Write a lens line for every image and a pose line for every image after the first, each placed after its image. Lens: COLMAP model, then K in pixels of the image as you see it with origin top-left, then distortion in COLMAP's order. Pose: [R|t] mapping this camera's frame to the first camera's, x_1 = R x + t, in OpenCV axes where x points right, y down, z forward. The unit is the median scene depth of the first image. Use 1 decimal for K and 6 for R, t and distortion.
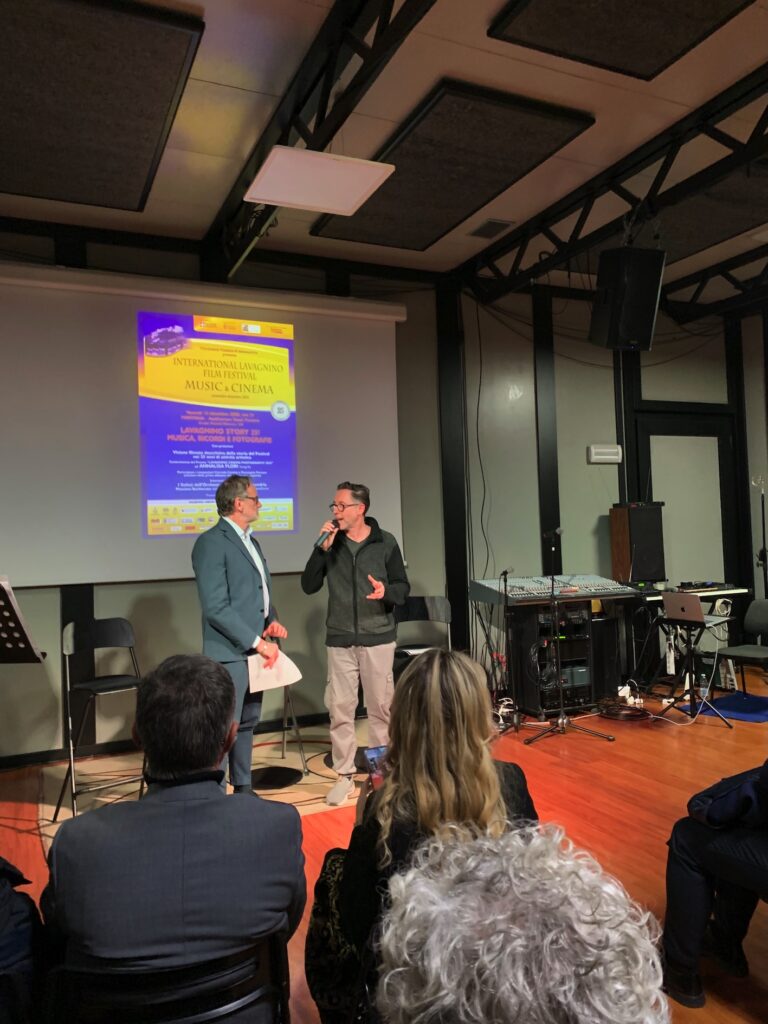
lens RADIAL K [[772.9, 0, 388.3], [0, 772.9, 514.4], [0, 0, 1]] dist [0.078945, -0.116756]
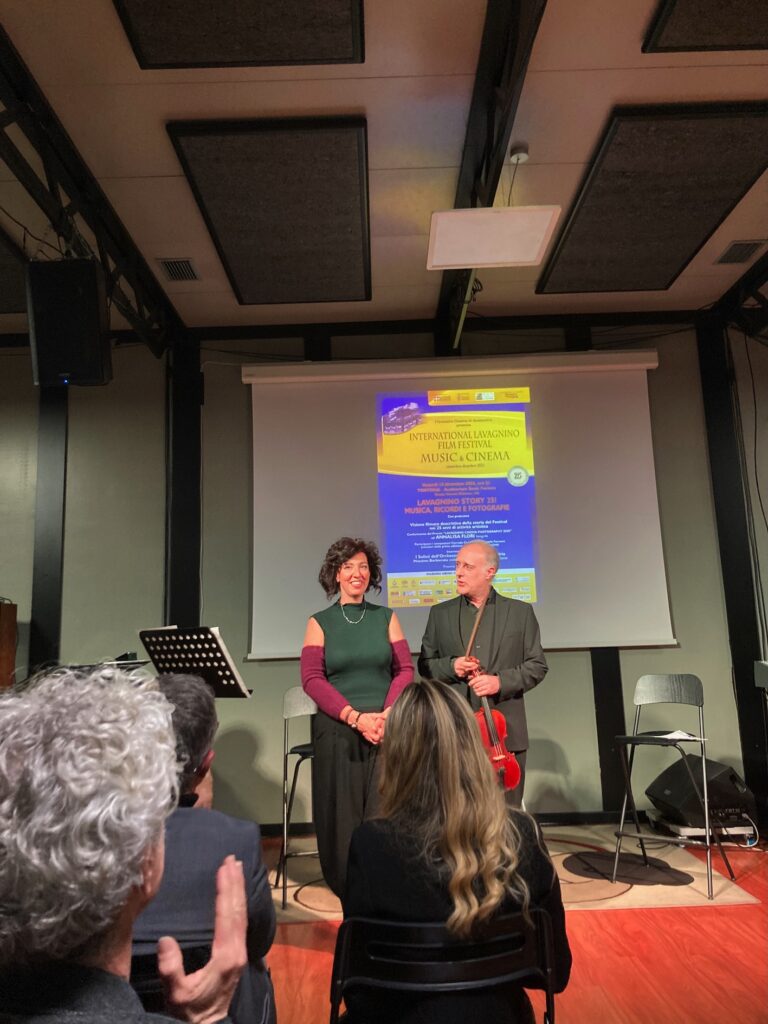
lens RADIAL K [[823.0, 0, 386.7], [0, 823.0, 506.0], [0, 0, 1]] dist [0.111082, -0.202756]
pose [[0.910481, -0.067168, -0.408059, 0.130989], [0.017353, 0.992058, -0.124579, 0.027833], [0.413186, 0.106346, 0.904416, 0.015889]]
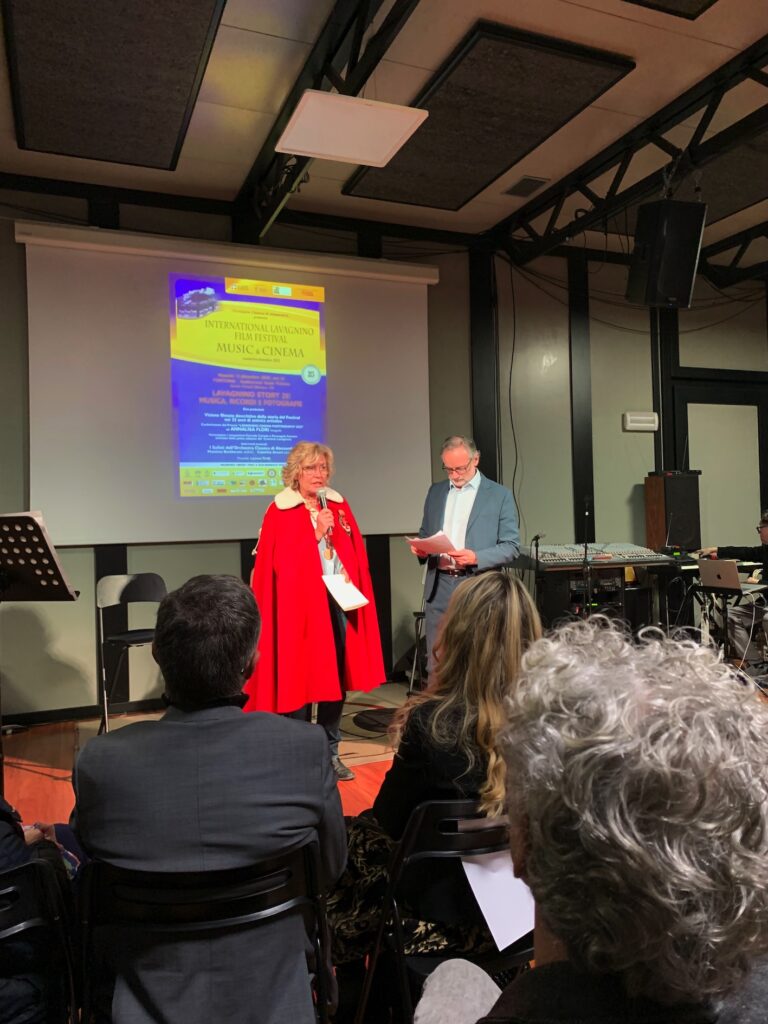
lens RADIAL K [[772.9, 0, 388.3], [0, 772.9, 514.4], [0, 0, 1]] dist [0.078945, -0.116756]
pose [[0.999218, 0.006556, -0.038997, -0.000199], [-0.005665, 0.999721, 0.022914, 0.023563], [0.039137, -0.022675, 0.998977, 0.004787]]
